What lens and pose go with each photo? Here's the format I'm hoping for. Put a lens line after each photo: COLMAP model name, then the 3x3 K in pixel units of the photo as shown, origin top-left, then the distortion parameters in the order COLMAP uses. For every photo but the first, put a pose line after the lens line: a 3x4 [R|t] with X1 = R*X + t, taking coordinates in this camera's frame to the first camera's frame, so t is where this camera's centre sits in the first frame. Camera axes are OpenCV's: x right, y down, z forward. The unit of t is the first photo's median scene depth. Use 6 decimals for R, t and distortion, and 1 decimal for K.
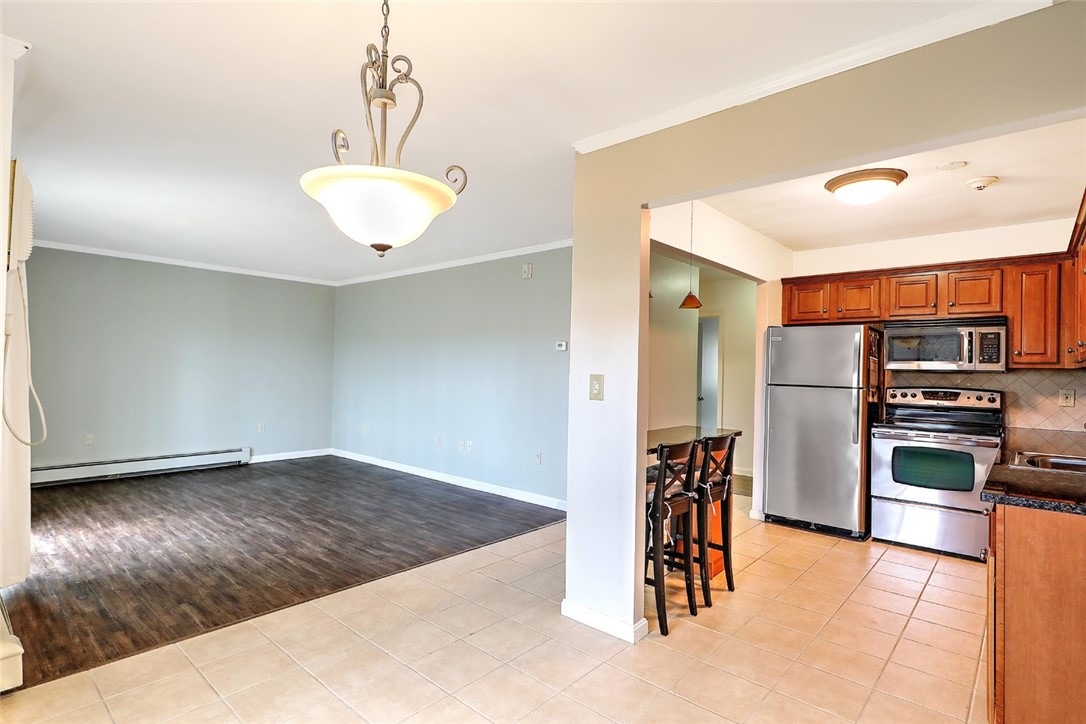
lens RADIAL K [[551.4, 0, 544.1], [0, 551.4, 361.7], [0, 0, 1]] dist [0.021794, -0.000224]
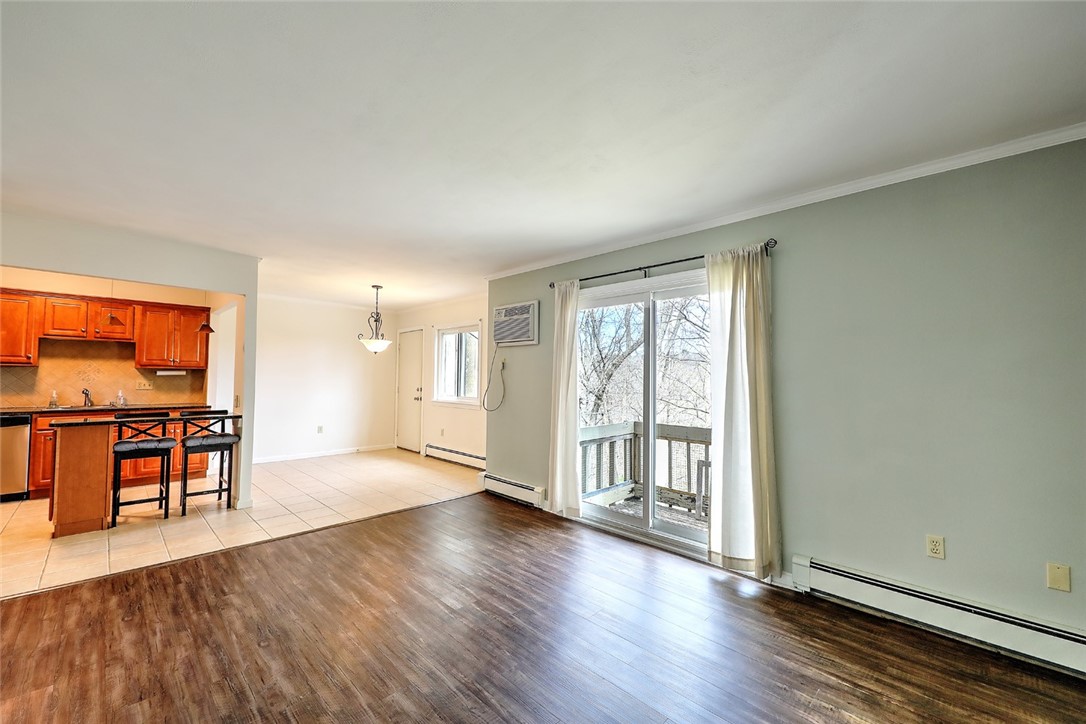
lens RADIAL K [[433.1, 0, 544.9], [0, 433.1, 360.6], [0, 0, 1]] dist [-0.000793, -0.000713]
pose [[-0.998587, -0.028505, 0.044851, -0.748151], [-0.030587, 0.998452, -0.046450, 0.001297], [-0.043457, -0.047756, -0.997913, 1.811501]]
